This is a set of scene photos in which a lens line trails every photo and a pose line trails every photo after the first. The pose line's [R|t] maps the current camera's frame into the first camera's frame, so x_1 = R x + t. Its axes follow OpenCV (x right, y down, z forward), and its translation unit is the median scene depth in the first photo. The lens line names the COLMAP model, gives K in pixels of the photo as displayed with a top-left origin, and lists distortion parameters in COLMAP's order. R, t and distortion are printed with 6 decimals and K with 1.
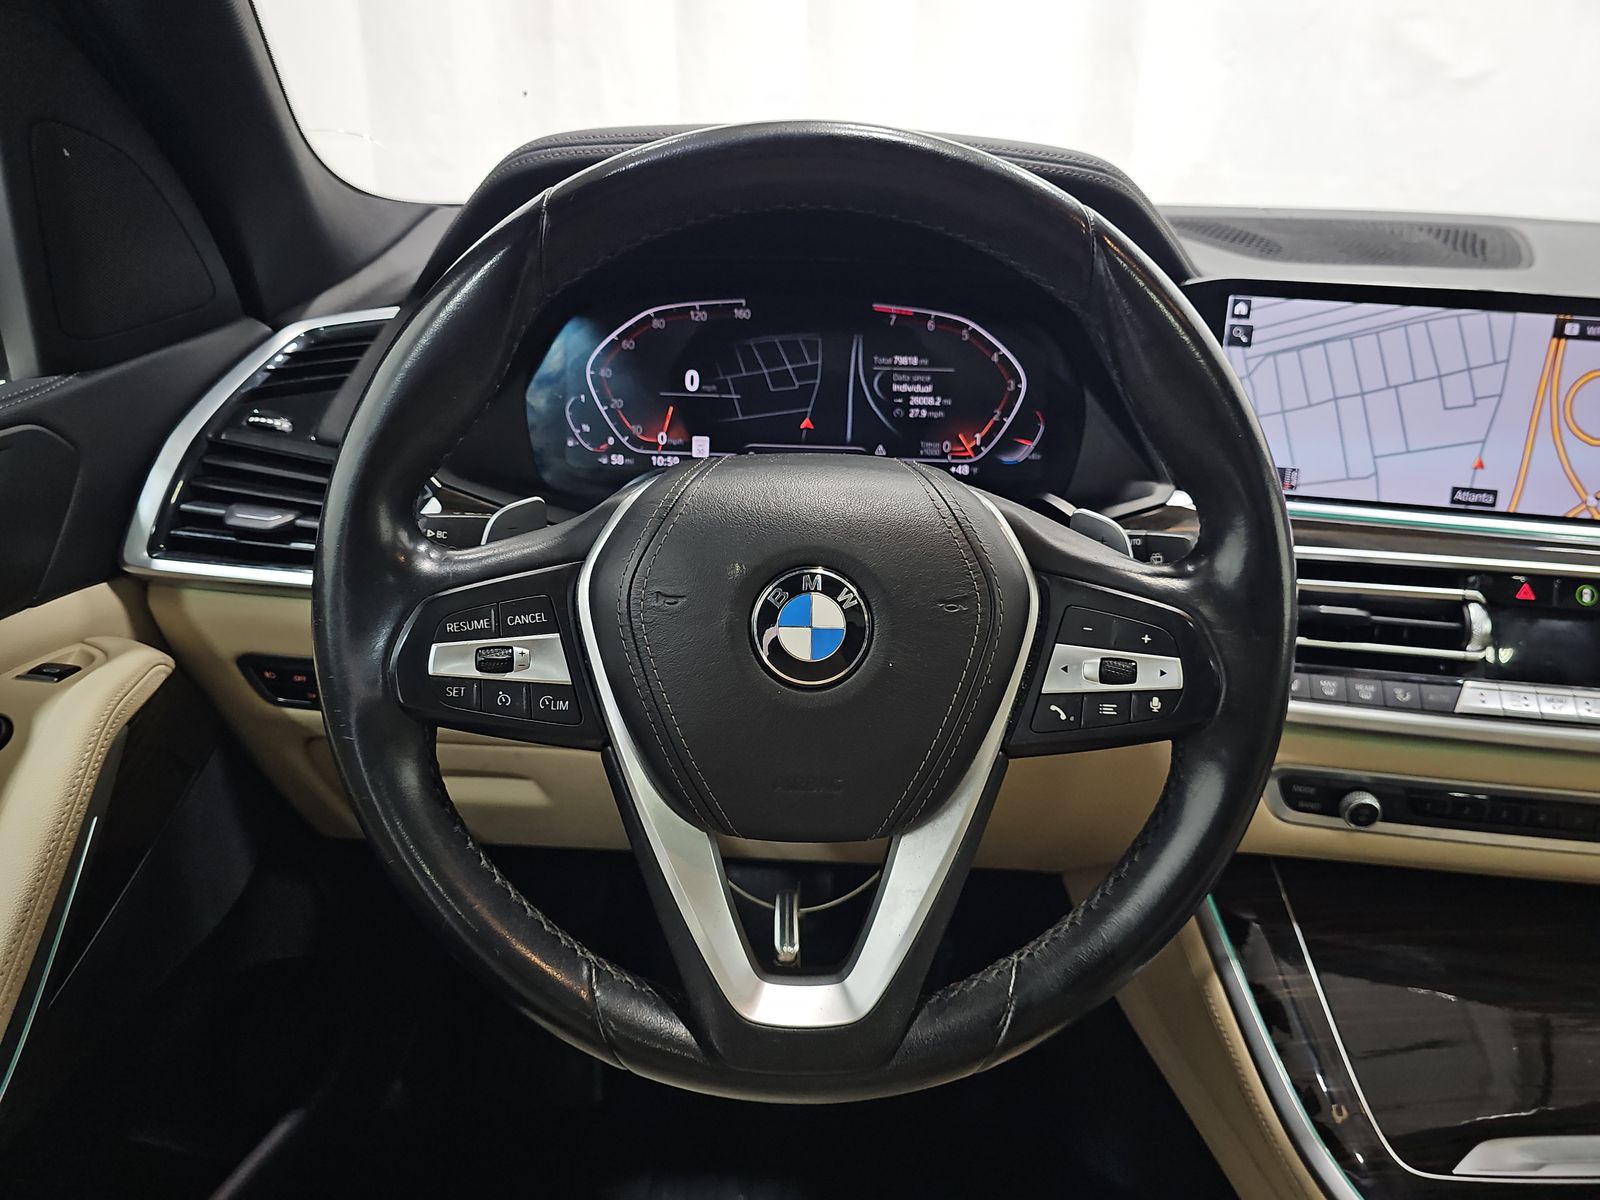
lens RADIAL K [[1056.3, 0, 800.0], [0, 1056.3, 600.0], [0, 0, 1]] dist [0.025219, -0.043657]
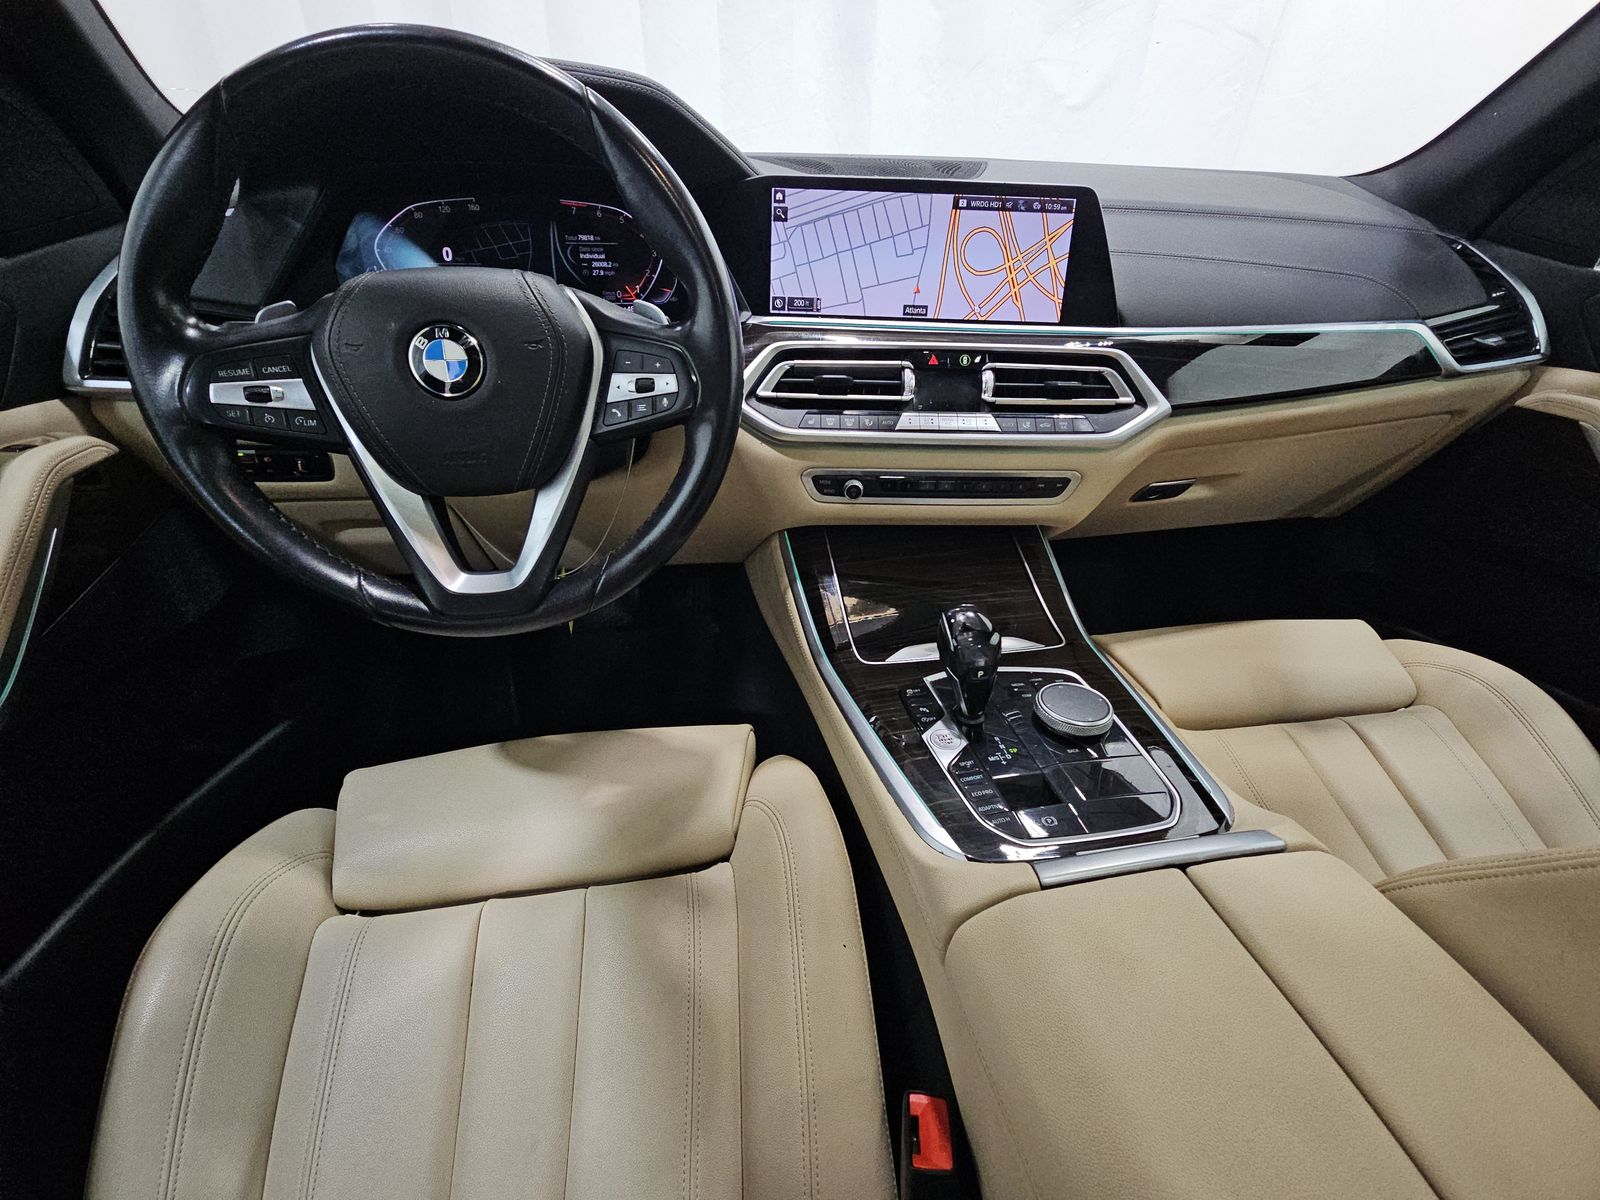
lens RADIAL K [[640.6, 0, 800.0], [0, 640.6, 600.0], [0, 0, 1]] dist [0.001140, -0.007486]
pose [[0.988159, -0.089713, 0.124476, 0.269953], [0.064612, 0.979118, 0.192750, 0.158498], [-0.139169, -0.182425, 0.973321, -0.104319]]
